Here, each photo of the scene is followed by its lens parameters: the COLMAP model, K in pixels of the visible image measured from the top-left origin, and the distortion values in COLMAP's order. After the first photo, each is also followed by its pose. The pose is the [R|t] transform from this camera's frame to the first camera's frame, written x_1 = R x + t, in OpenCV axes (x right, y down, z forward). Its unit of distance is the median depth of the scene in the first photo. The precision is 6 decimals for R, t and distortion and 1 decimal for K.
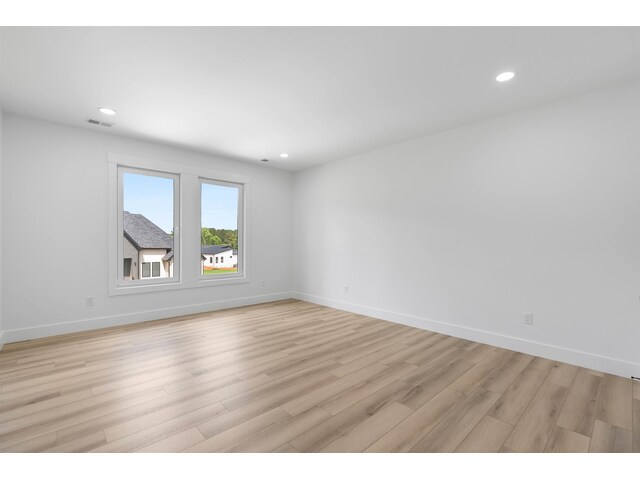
lens RADIAL K [[294.2, 0, 320.6], [0, 294.2, 241.7], [0, 0, 1]] dist [-0.004505, 0.003000]
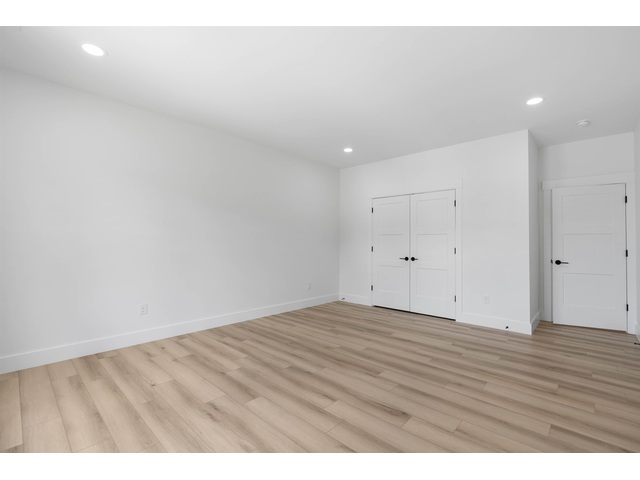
lens RADIAL K [[294.2, 0, 321.7], [0, 294.2, 242.5], [0, 0, 1]] dist [-0.004505, 0.003000]
pose [[-0.090967, 0.008453, 0.995818, -0.841468], [-0.002134, 0.999960, -0.008683, 0.029055], [-0.995852, -0.002915, -0.090945, 0.963310]]
